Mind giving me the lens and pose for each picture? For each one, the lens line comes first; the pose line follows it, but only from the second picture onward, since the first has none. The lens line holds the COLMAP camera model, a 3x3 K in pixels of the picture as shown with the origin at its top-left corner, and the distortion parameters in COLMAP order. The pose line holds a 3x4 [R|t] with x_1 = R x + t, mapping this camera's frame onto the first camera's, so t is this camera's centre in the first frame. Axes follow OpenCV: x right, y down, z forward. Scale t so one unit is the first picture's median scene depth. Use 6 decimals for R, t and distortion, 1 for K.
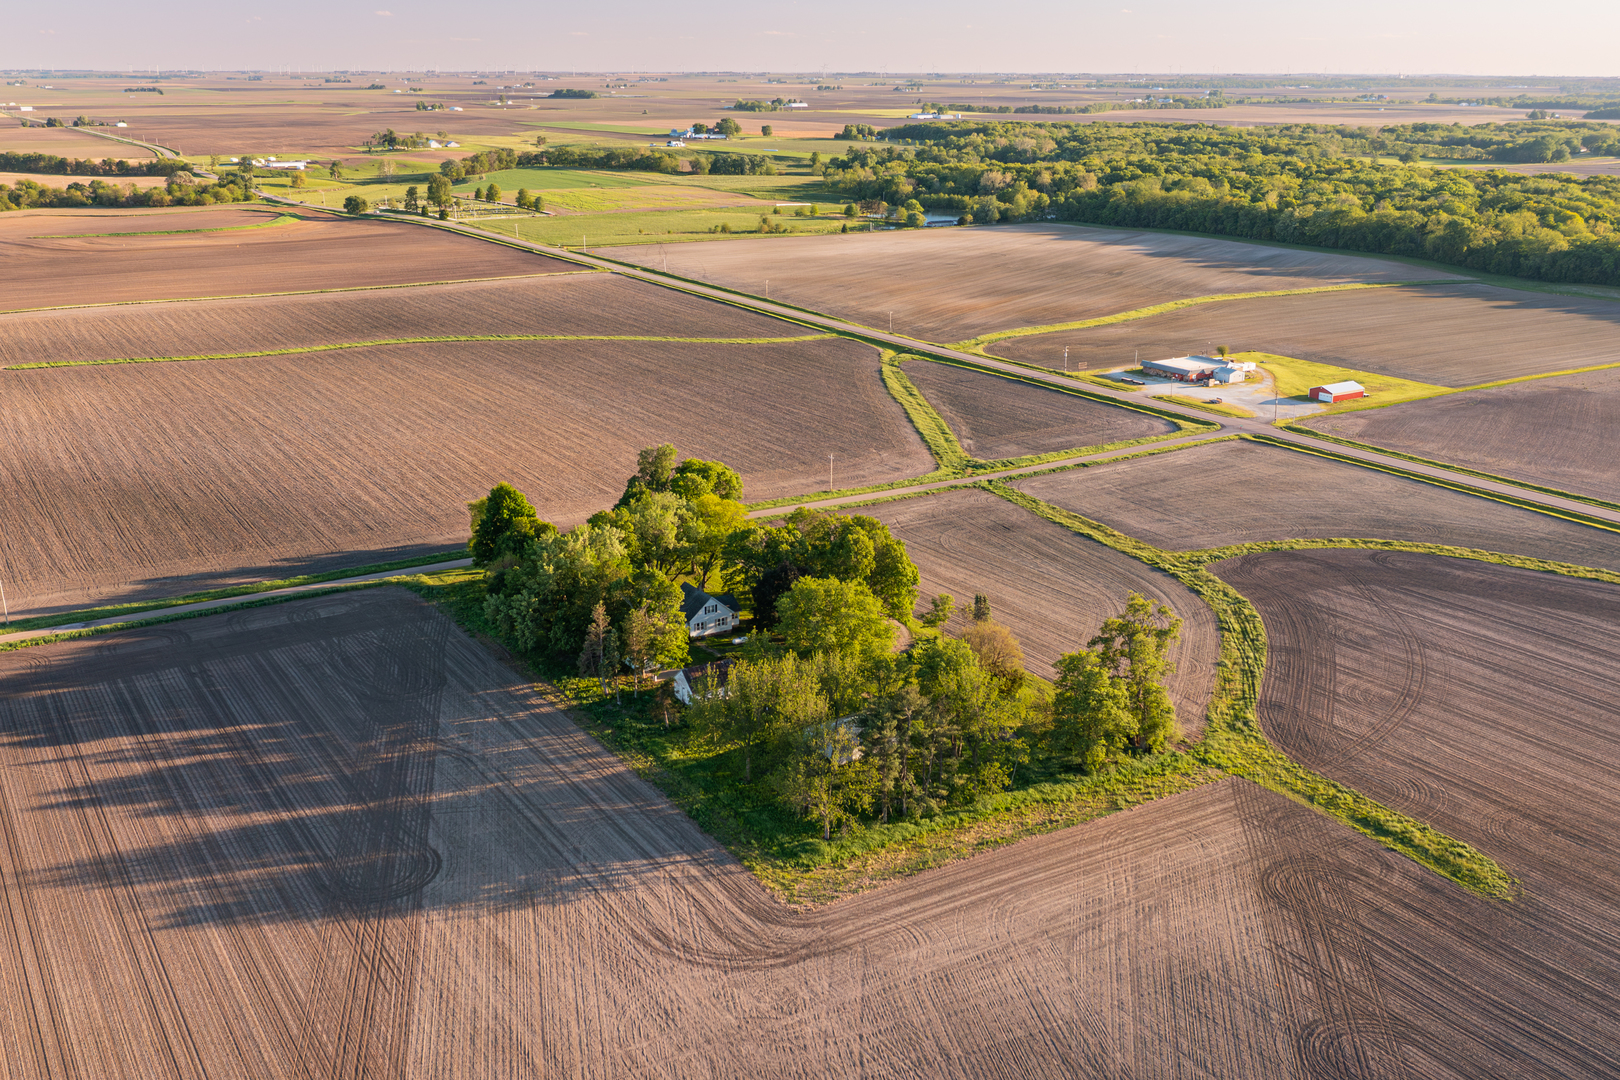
lens RADIAL K [[1451.1, 0, 808.6], [0, 1451.1, 536.9], [0, 0, 1]] dist [-0.021769, -0.008065]
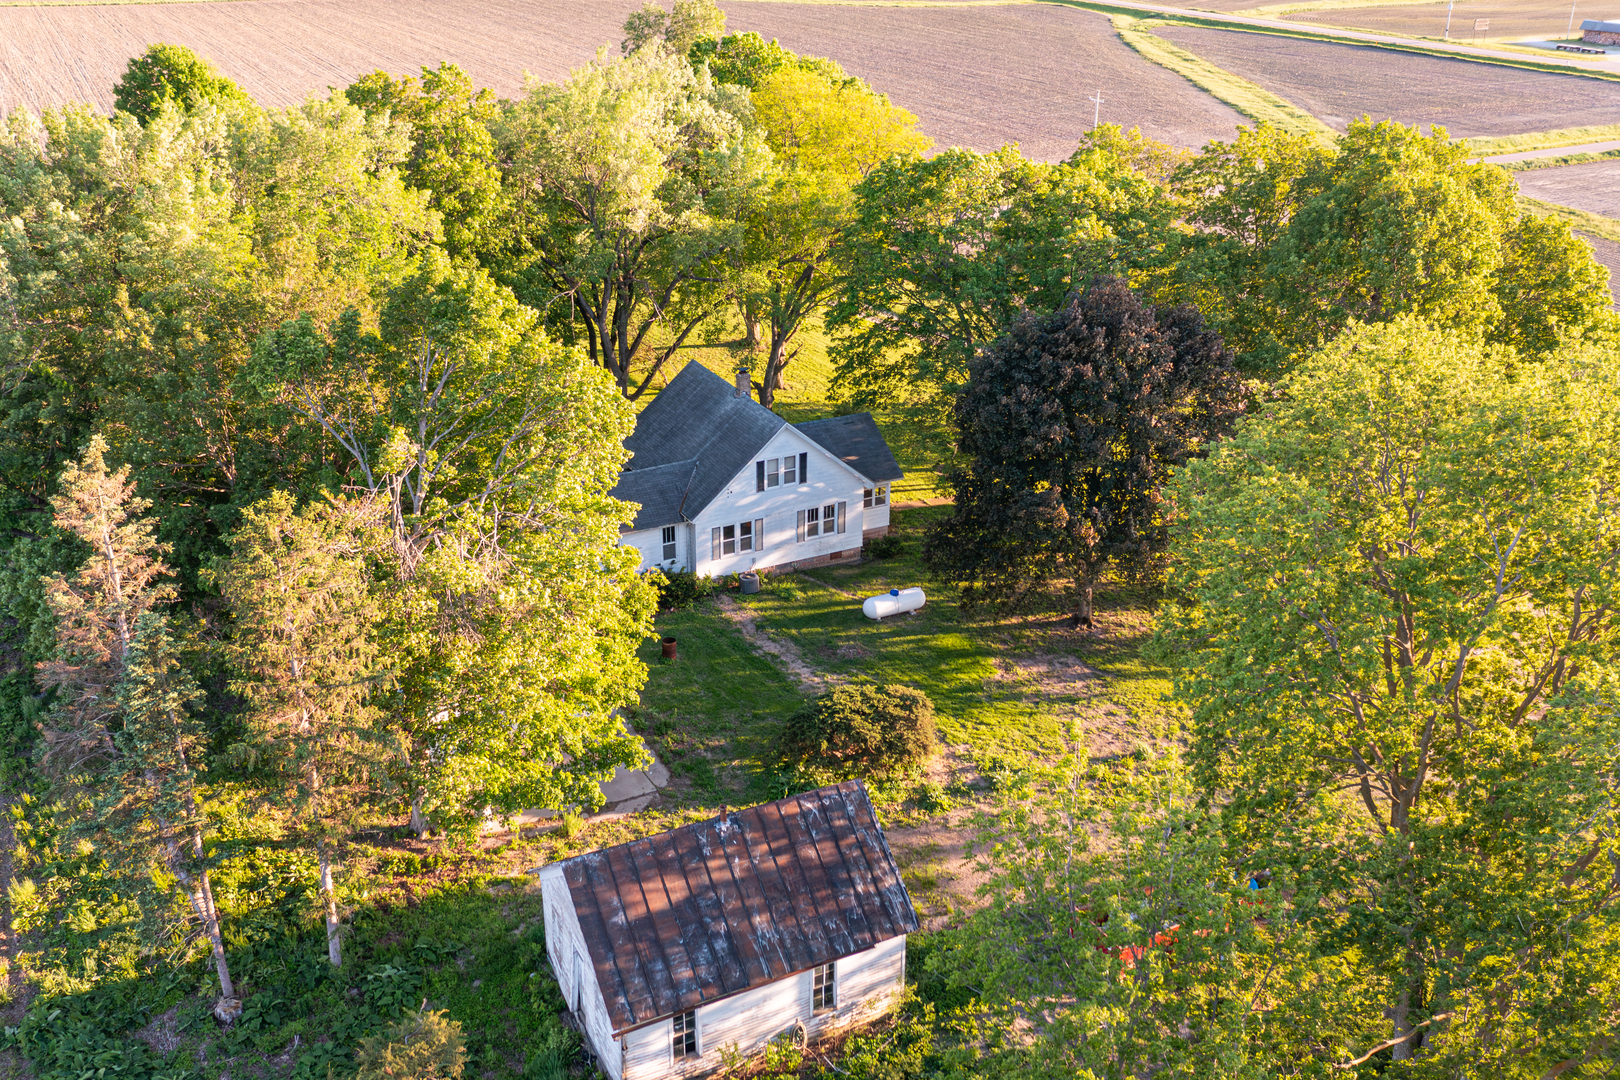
lens RADIAL K [[1451.1, 0, 814.1], [0, 1451.1, 534.9], [0, 0, 1]] dist [-0.021769, -0.008065]
pose [[0.996230, 0.040638, -0.076650, -0.041259], [-0.030245, 0.990765, 0.132177, 0.026670], [0.081313, -0.129360, 0.988258, 0.737601]]
